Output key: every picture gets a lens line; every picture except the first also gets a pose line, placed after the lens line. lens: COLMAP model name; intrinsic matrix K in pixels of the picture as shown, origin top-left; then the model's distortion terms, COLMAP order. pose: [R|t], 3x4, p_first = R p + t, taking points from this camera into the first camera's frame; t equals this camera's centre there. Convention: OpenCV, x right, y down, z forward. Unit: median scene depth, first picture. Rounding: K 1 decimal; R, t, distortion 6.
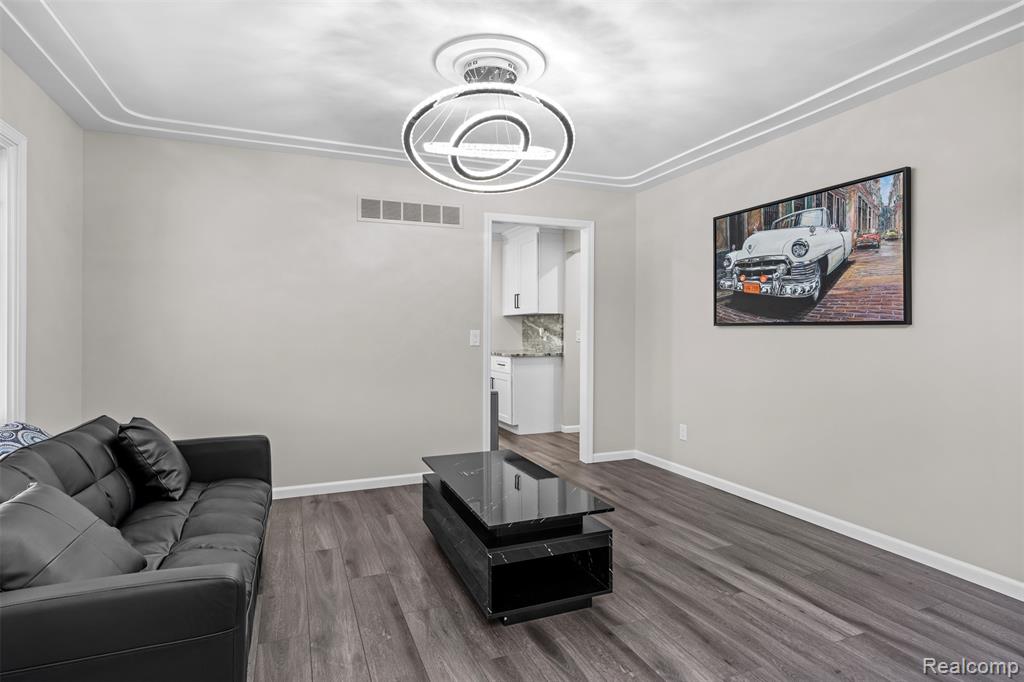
lens RADIAL K [[538.6, 0, 510.8], [0, 538.6, 332.4], [0, 0, 1]] dist [-0.000942, -0.000054]
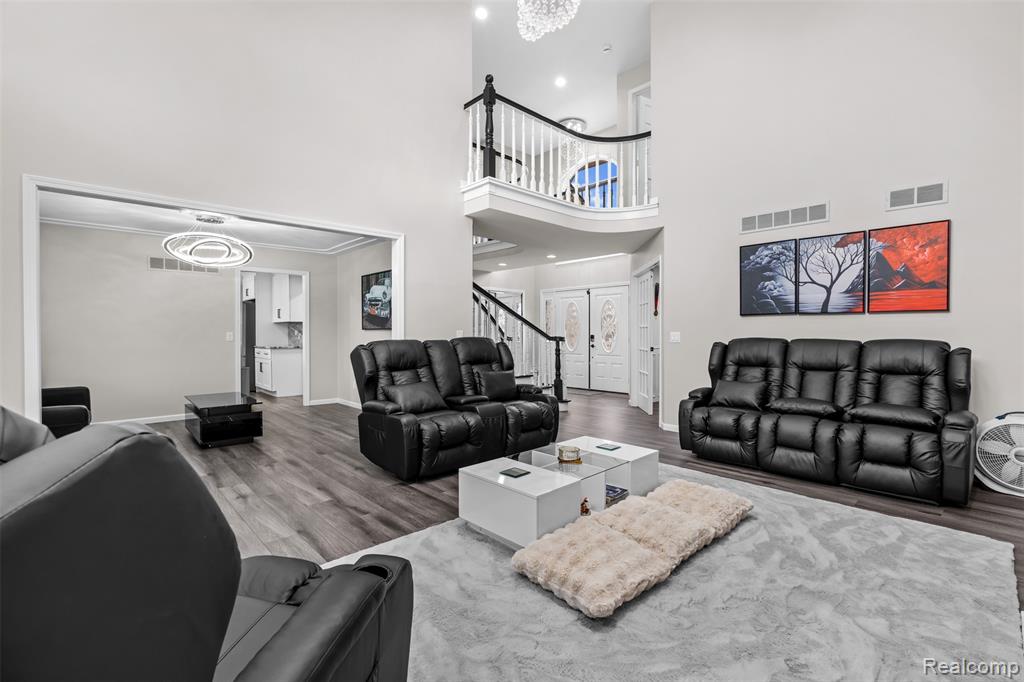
lens RADIAL K [[463.0, 0, 518.6], [0, 463.0, 339.5], [0, 0, 1]] dist [-0.013469, 0.003962]
pose [[0.937284, -0.005286, 0.348527, 0.351035], [0.001677, 0.999942, 0.010656, 0.007218], [-0.348563, -0.009403, 0.937238, -0.894001]]
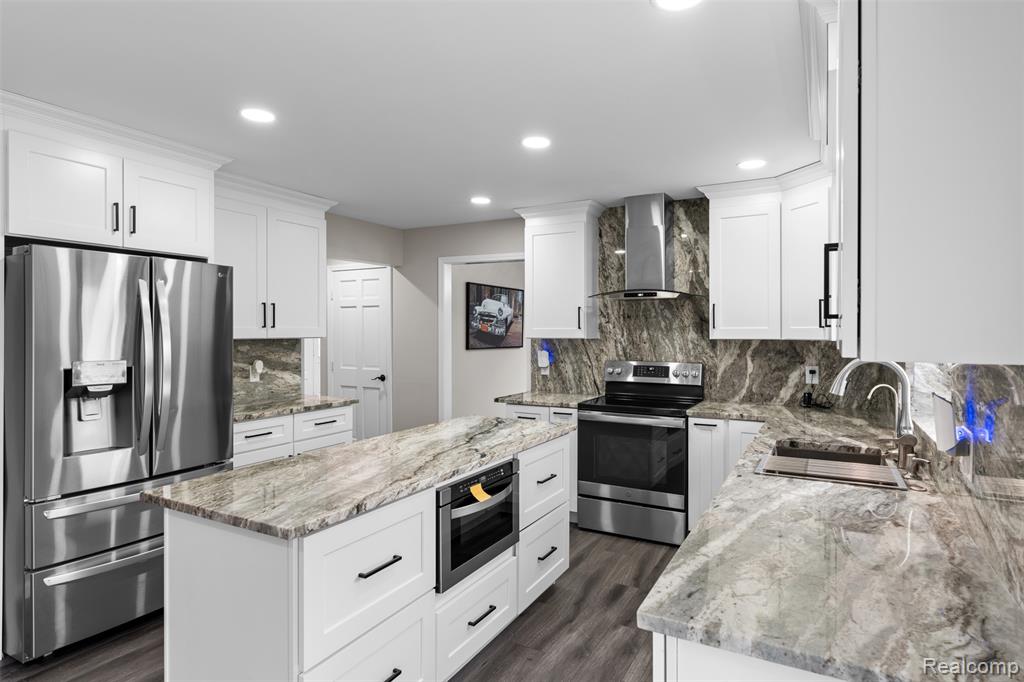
lens RADIAL K [[566.0, 0, 514.0], [0, 566.0, 337.4], [0, 0, 1]] dist [-0.008851, -0.000434]
pose [[-0.620721, -0.008608, 0.783984, -1.120856], [0.002731, 0.999910, 0.013141, -0.076674], [-0.784027, 0.010298, -0.620641, 2.112439]]
